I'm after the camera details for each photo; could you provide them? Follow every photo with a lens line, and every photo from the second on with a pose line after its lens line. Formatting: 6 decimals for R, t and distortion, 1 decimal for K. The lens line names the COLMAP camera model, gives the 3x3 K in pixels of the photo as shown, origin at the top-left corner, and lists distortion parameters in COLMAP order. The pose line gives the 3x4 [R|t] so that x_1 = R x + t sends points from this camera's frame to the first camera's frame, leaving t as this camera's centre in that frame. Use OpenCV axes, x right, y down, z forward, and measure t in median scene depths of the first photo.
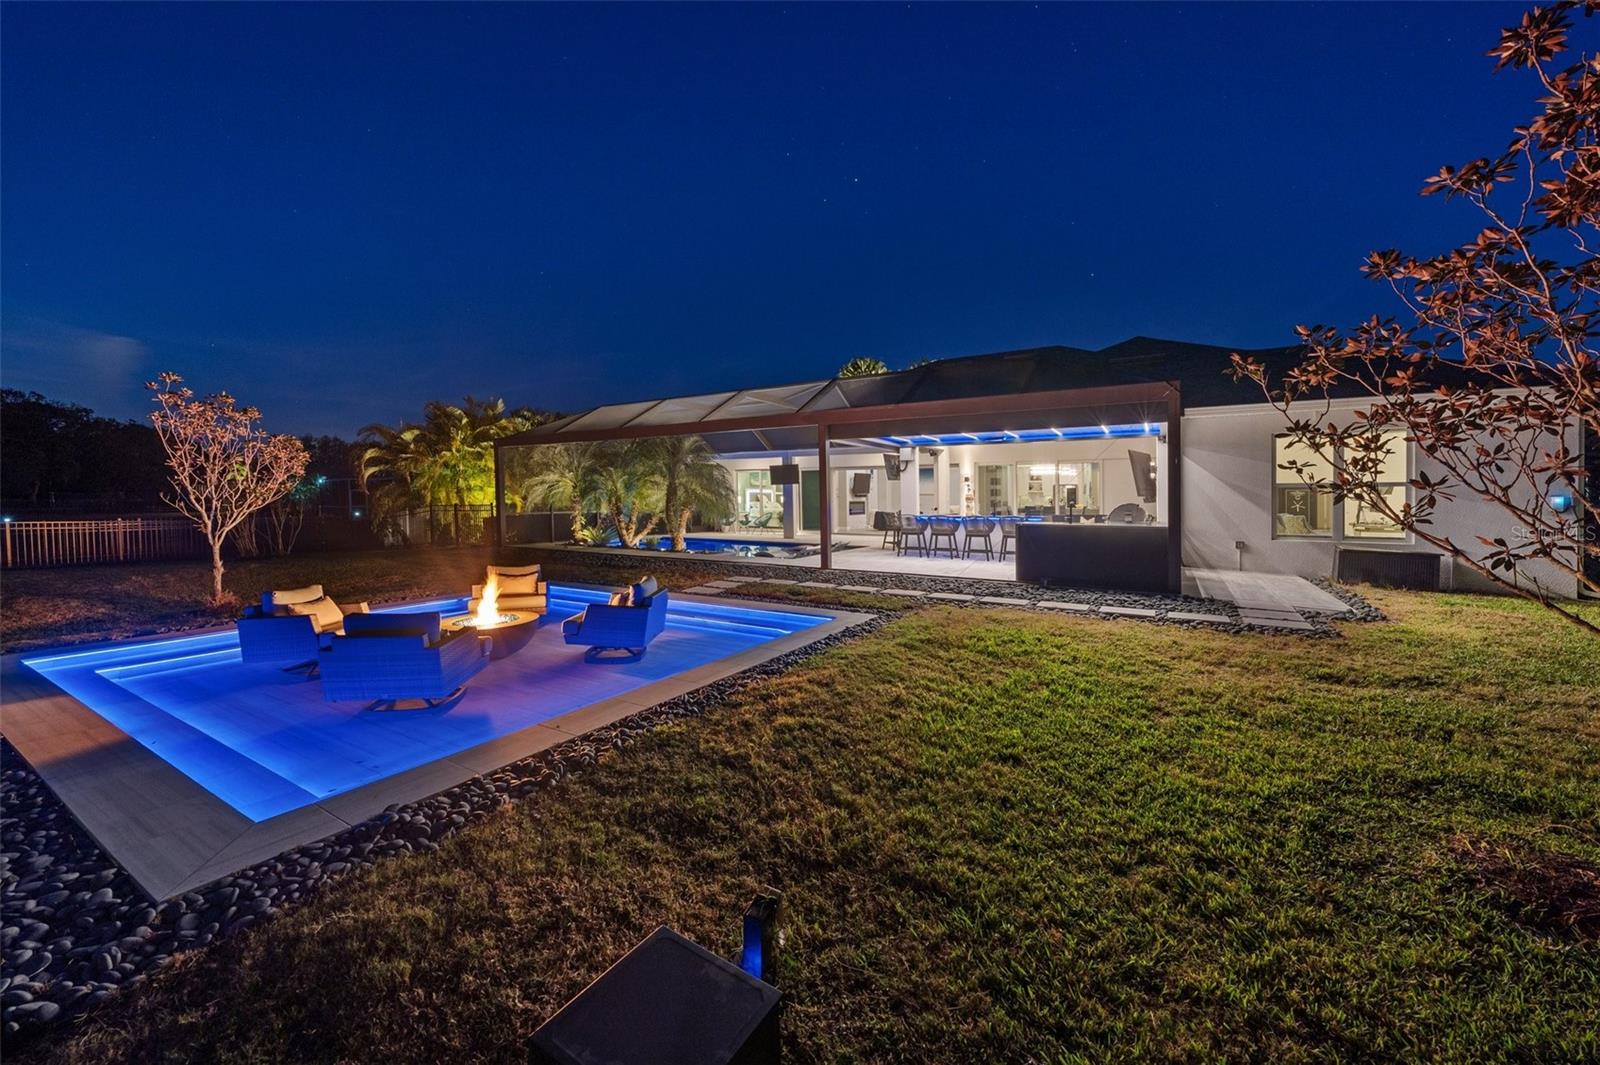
lens RADIAL K [[598.8, 0, 807.0], [0, 598.8, 523.1], [0, 0, 1]] dist [-0.002023, -0.000069]
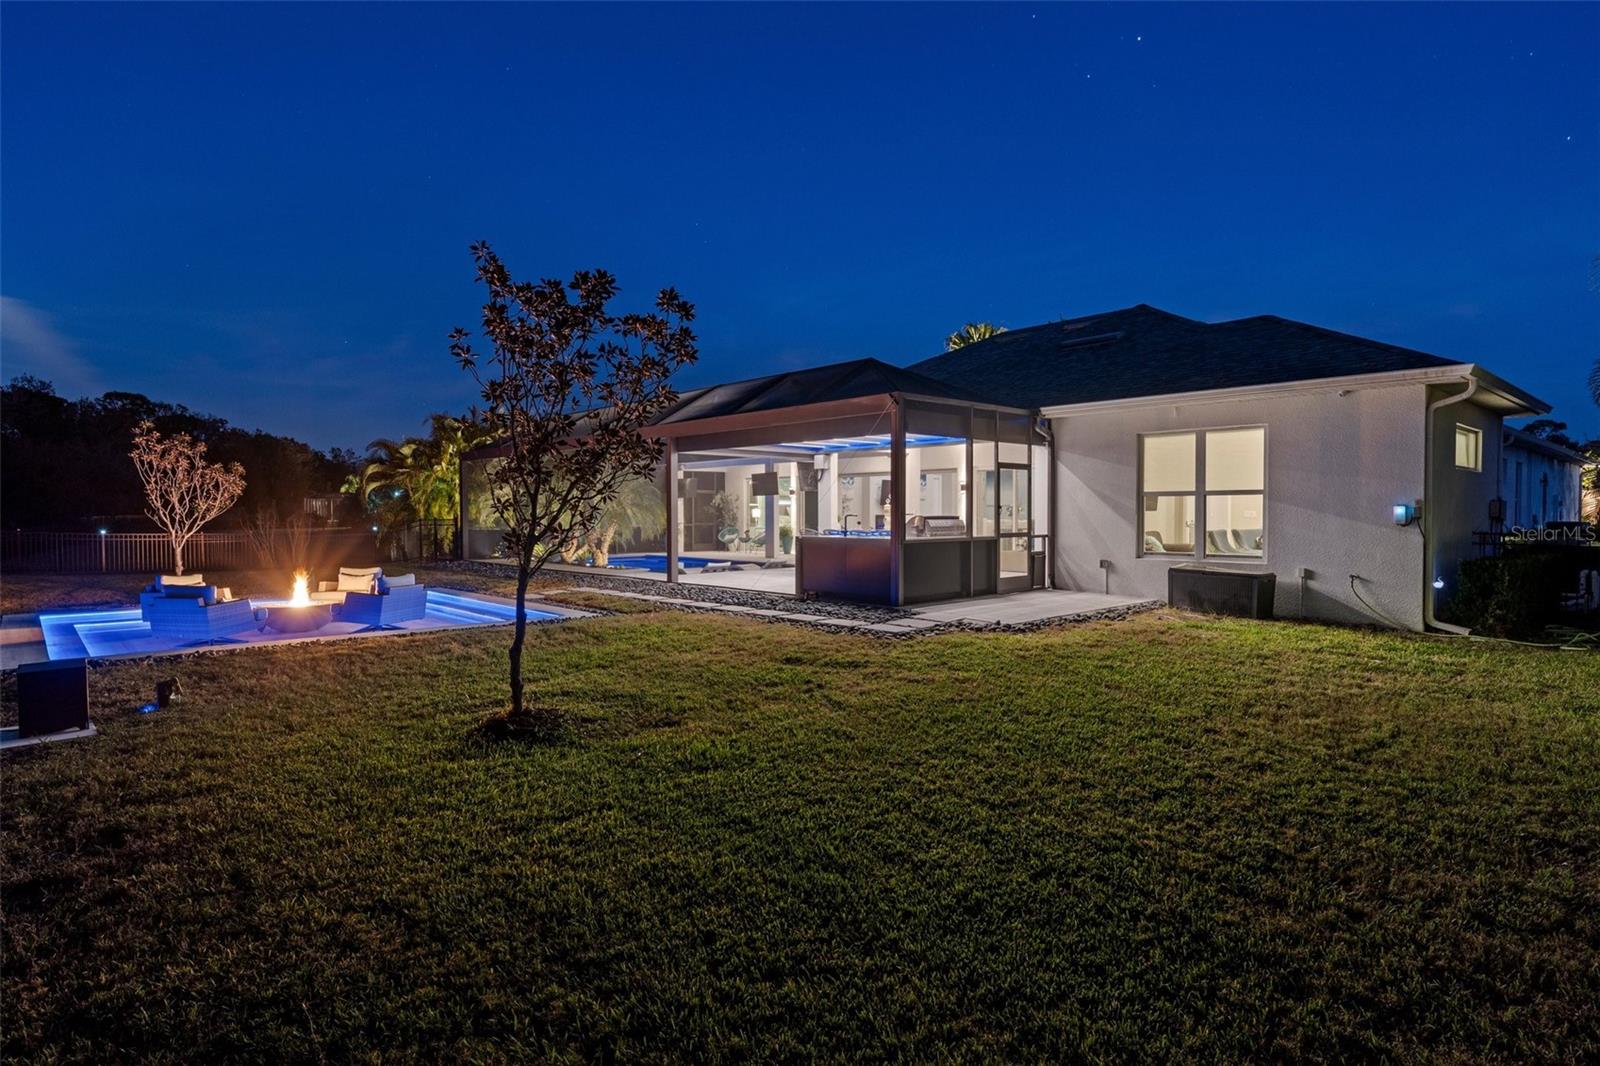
lens RADIAL K [[858.7, 0, 795.6], [0, 858.7, 532.3], [0, 0, 1]] dist [-0.000108, 0.000206]
pose [[0.955489, 0.003784, -0.295004, 0.508100], [-0.008960, 0.999829, -0.016194, 0.011630], [0.294892, 0.018116, 0.955359, -0.236086]]
